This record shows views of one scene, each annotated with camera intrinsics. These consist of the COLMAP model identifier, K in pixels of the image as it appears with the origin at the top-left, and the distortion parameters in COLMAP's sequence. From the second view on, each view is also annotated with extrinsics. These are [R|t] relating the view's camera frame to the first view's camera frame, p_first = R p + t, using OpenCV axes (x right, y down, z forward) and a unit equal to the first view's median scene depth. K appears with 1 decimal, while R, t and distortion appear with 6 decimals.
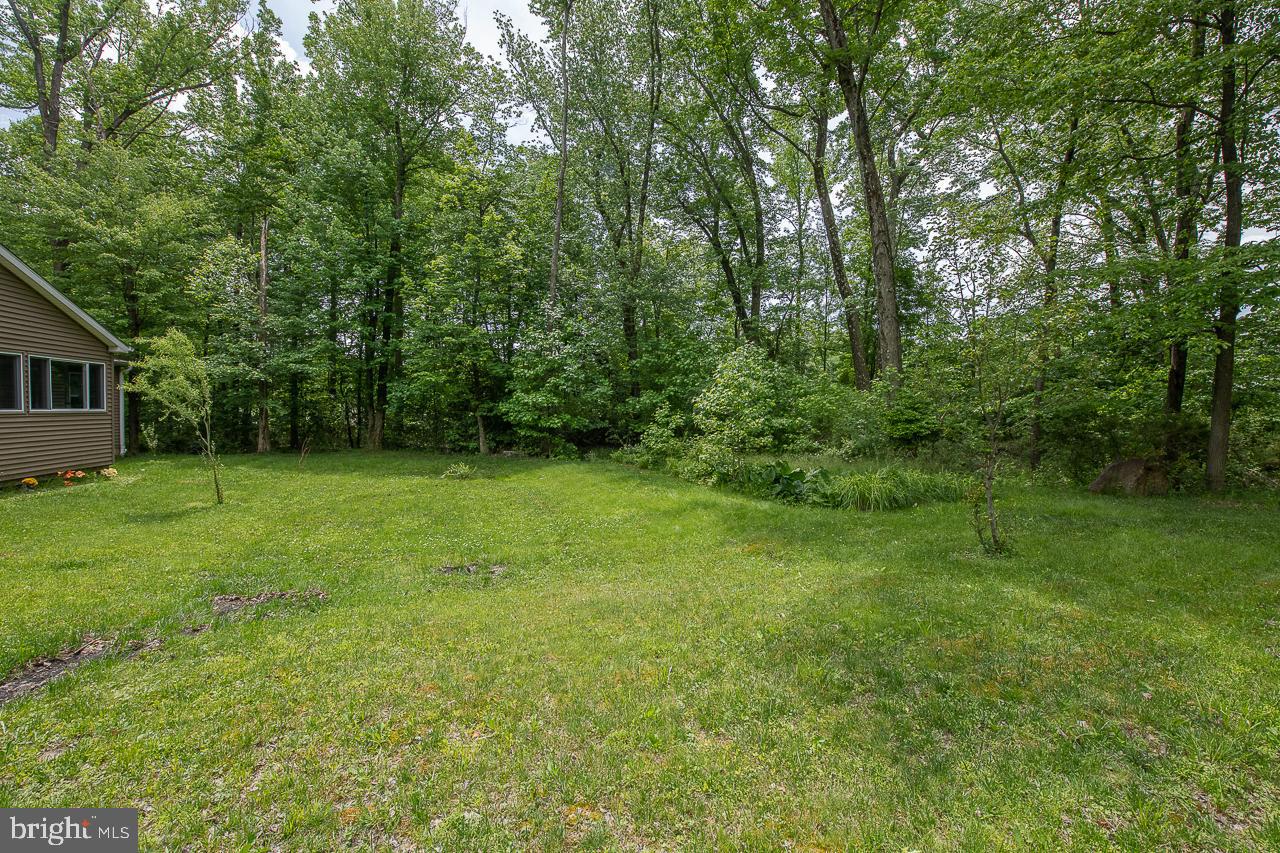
lens RADIAL K [[510.3, 0, 648.5], [0, 510.3, 420.0], [0, 0, 1]] dist [-0.012415, -0.002739]
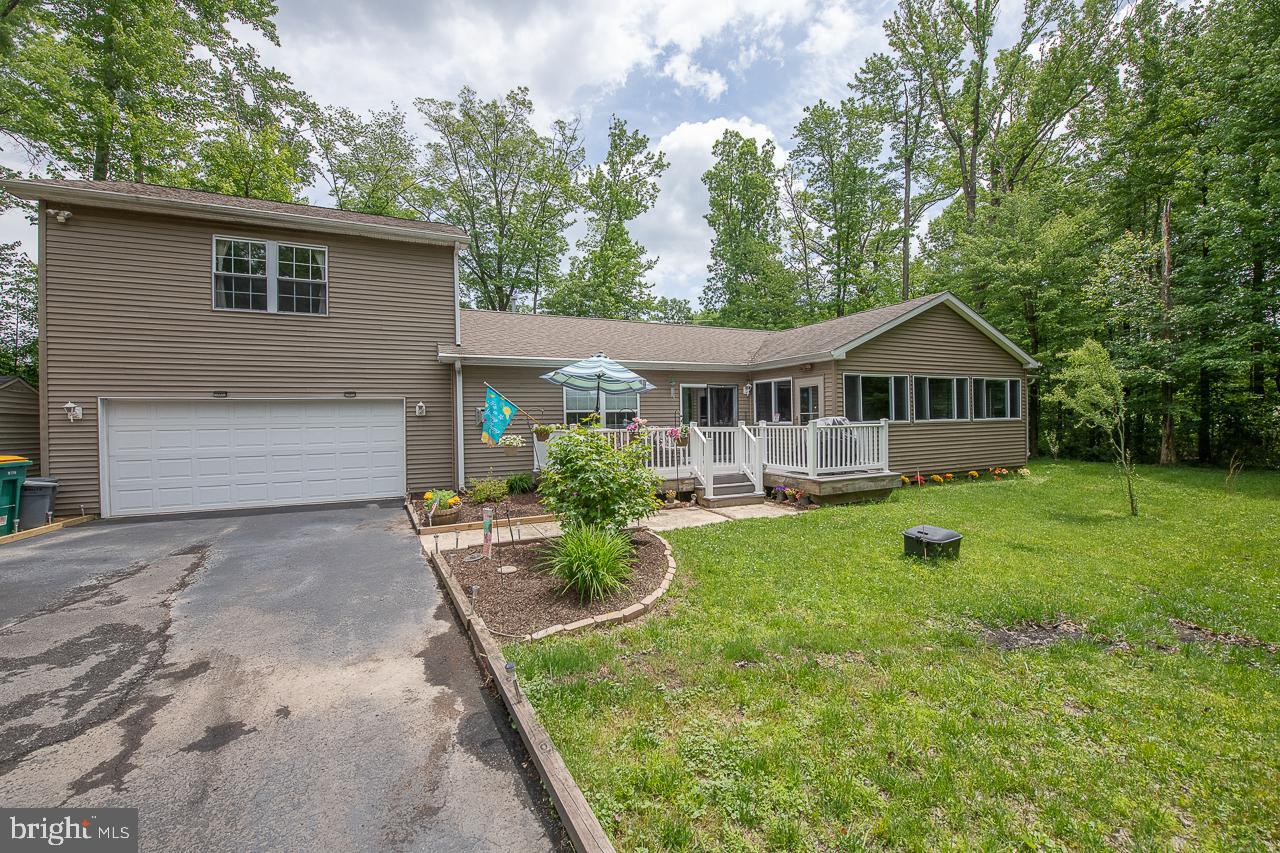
lens RADIAL K [[510.3, 0, 642.7], [0, 510.3, 420.5], [0, 0, 1]] dist [-0.012415, -0.002739]
pose [[0.136815, -0.009345, -0.990553, -0.024233], [-0.004042, 0.999942, -0.009992, 0.000060], [0.990588, 0.005371, 0.136769, -0.028545]]
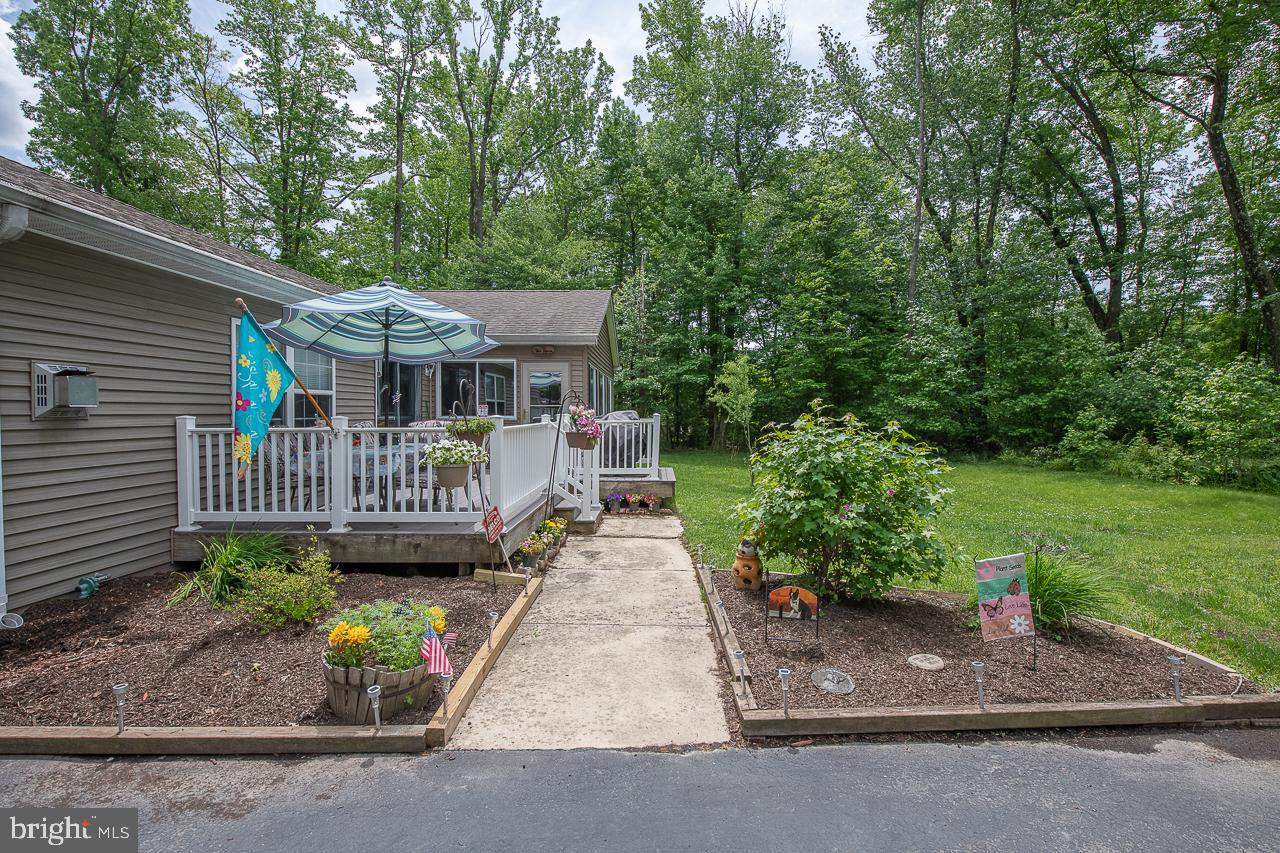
lens RADIAL K [[581.9, 0, 635.3], [0, 581.9, 423.1], [0, 0, 1]] dist [-0.009507, -0.001755]
pose [[0.950976, -0.002092, -0.309258, -0.407801], [0.001225, 0.999995, -0.002999, 0.003516], [0.309262, 0.002473, 0.950974, -0.319025]]
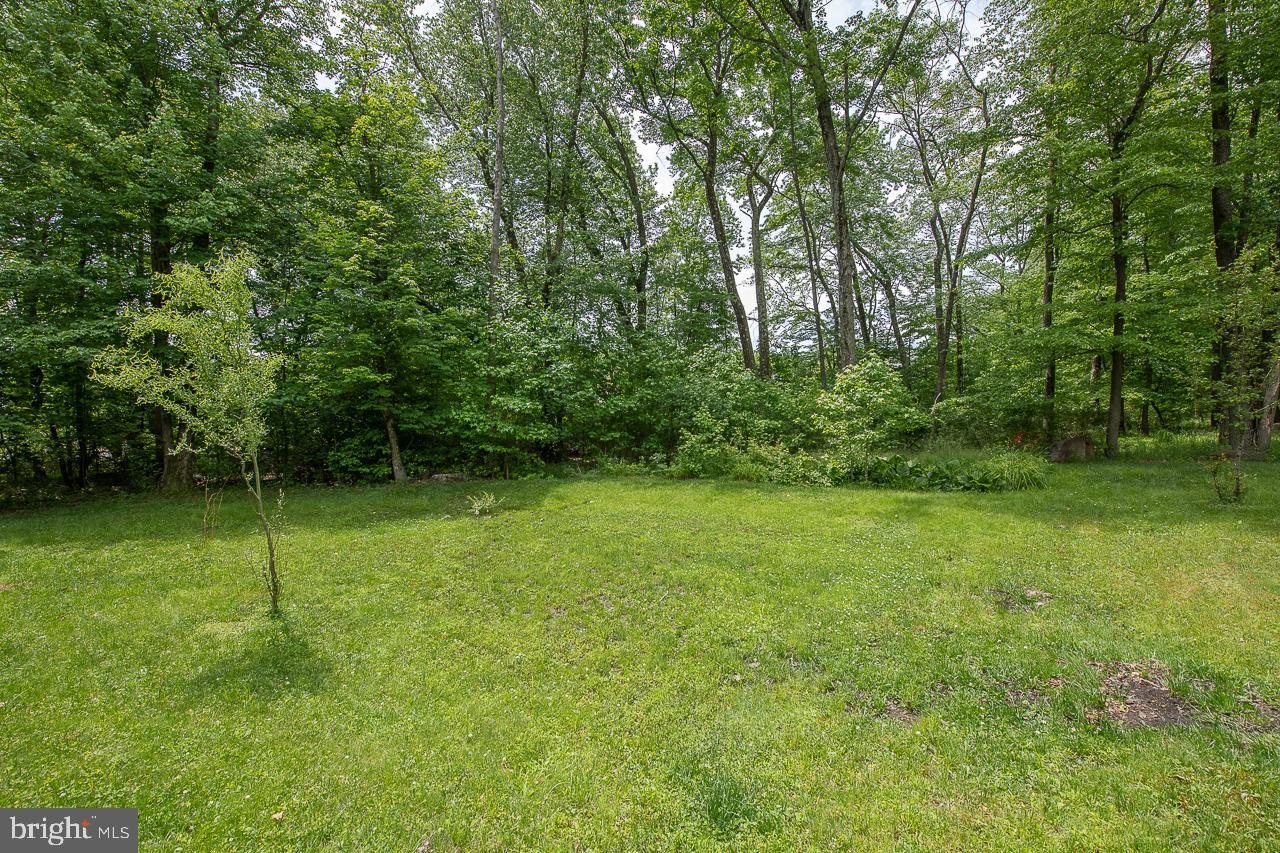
lens RADIAL K [[510.3, 0, 647.0], [0, 510.3, 424.0], [0, 0, 1]] dist [-0.012415, -0.002739]
pose [[0.843581, -0.033444, 0.535960, -0.485137], [0.038148, 0.999269, 0.002310, -0.005409], [-0.535645, 0.018497, 0.844241, 0.226964]]
